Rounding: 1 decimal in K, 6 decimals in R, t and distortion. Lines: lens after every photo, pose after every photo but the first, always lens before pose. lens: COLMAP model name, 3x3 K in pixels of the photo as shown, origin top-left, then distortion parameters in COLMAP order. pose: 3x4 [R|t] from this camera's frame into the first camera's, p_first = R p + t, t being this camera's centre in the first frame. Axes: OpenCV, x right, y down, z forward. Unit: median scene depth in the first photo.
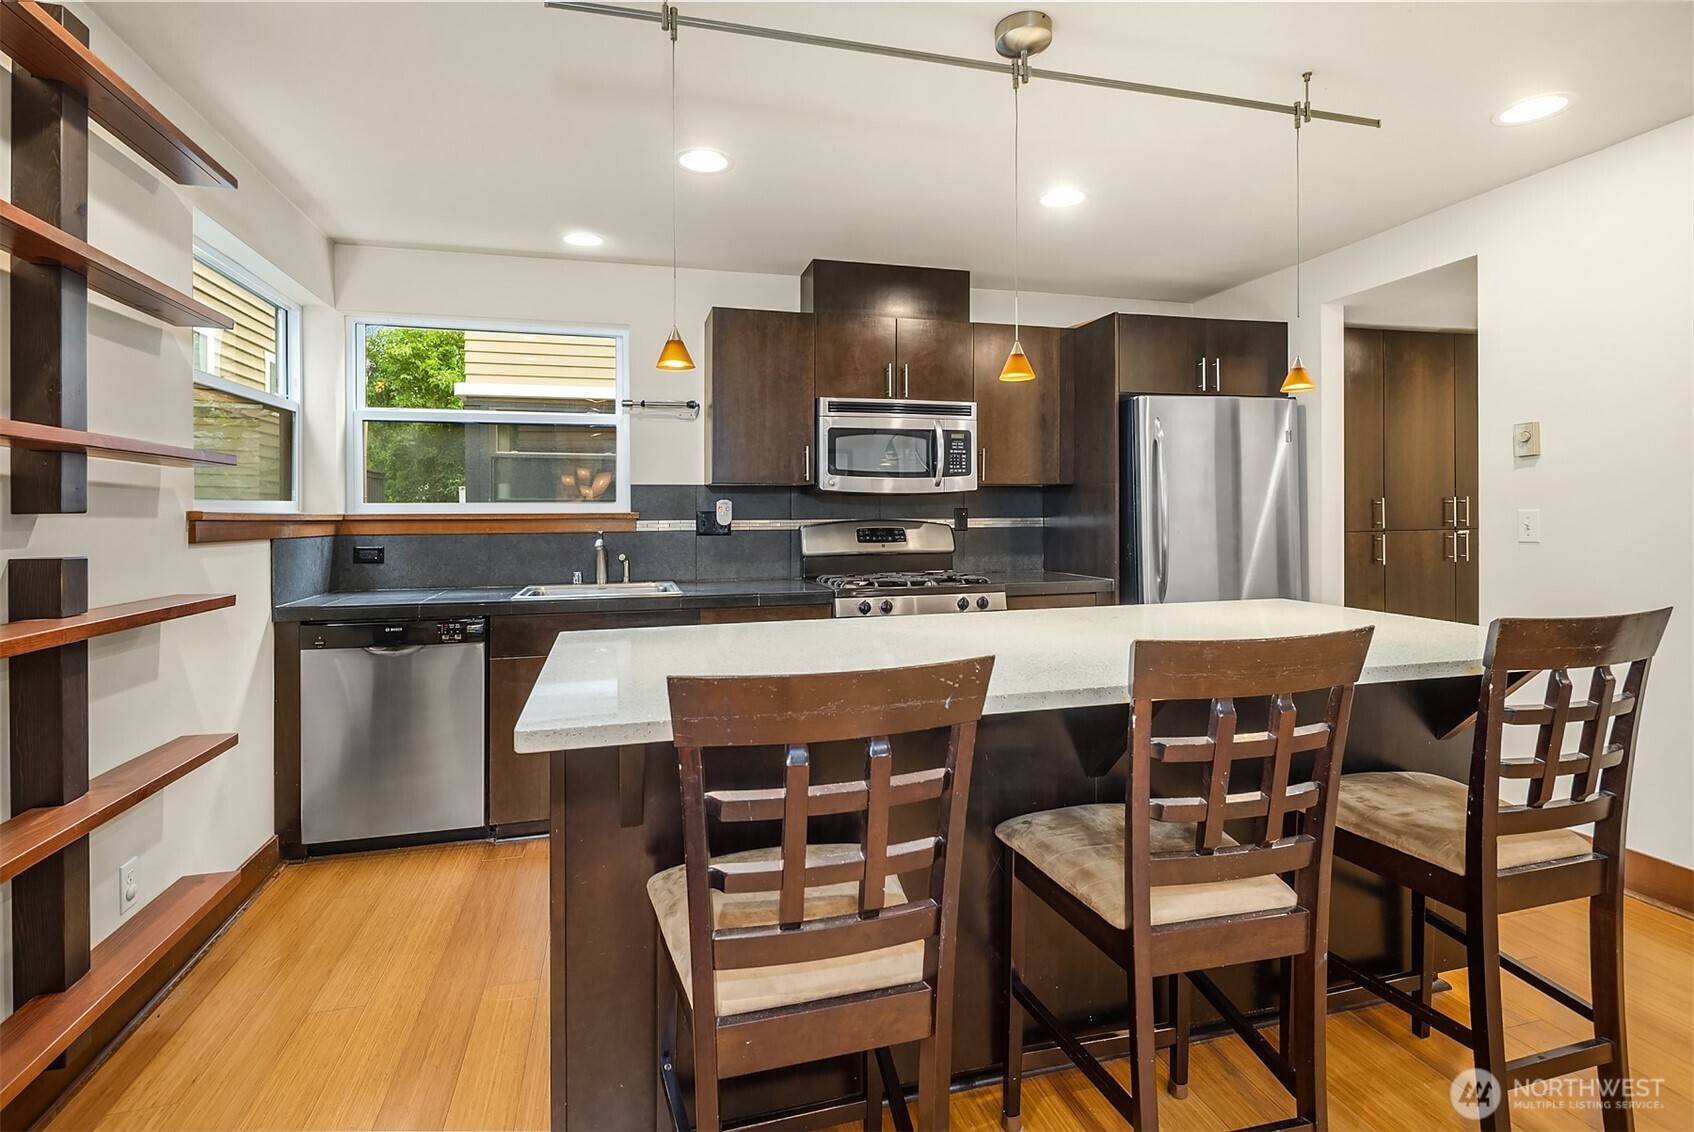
lens RADIAL K [[829.1, 0, 851.3], [0, 829.1, 509.7], [0, 0, 1]] dist [0.012464, -0.007200]
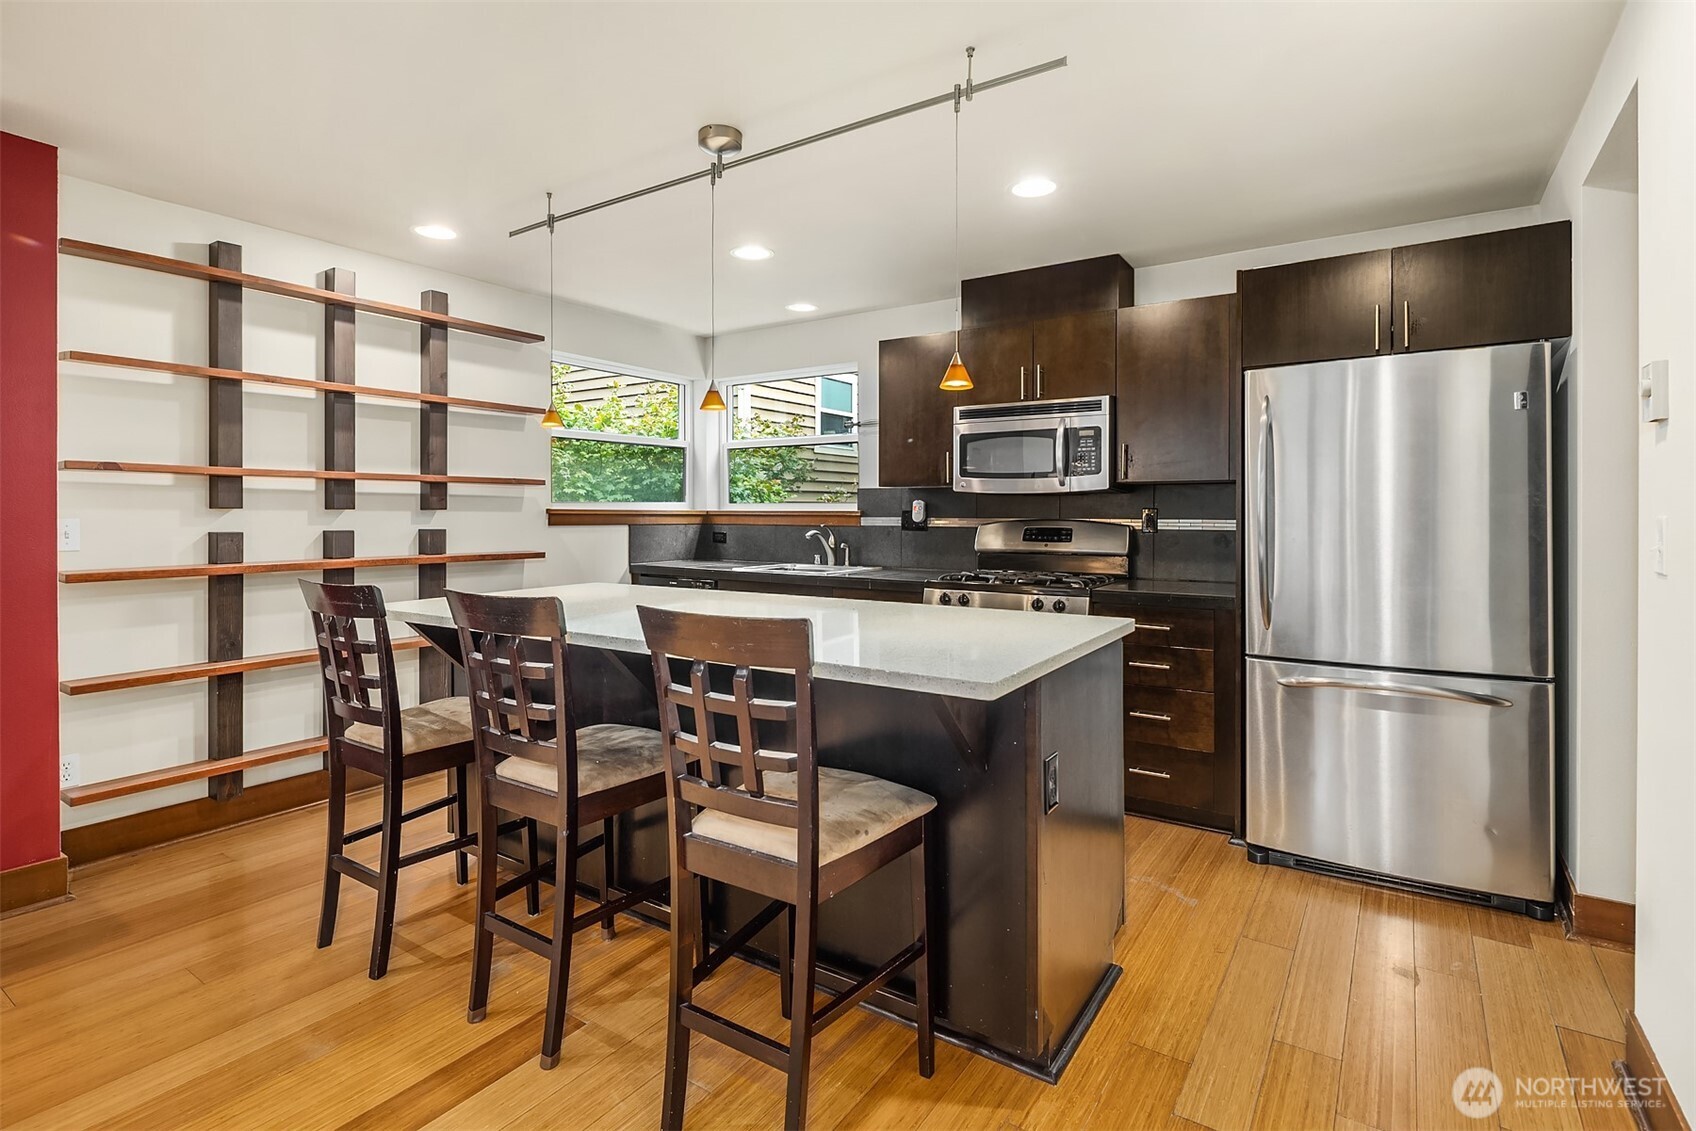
lens RADIAL K [[830.1, 0, 841.5], [0, 830.1, 514.2], [0, 0, 1]] dist [0.012464, -0.007200]
pose [[0.647024, 0.009059, -0.762416, 0.721251], [-0.001970, 0.999946, 0.010210, -0.004319], [0.762467, -0.005104, 0.647007, 0.170982]]
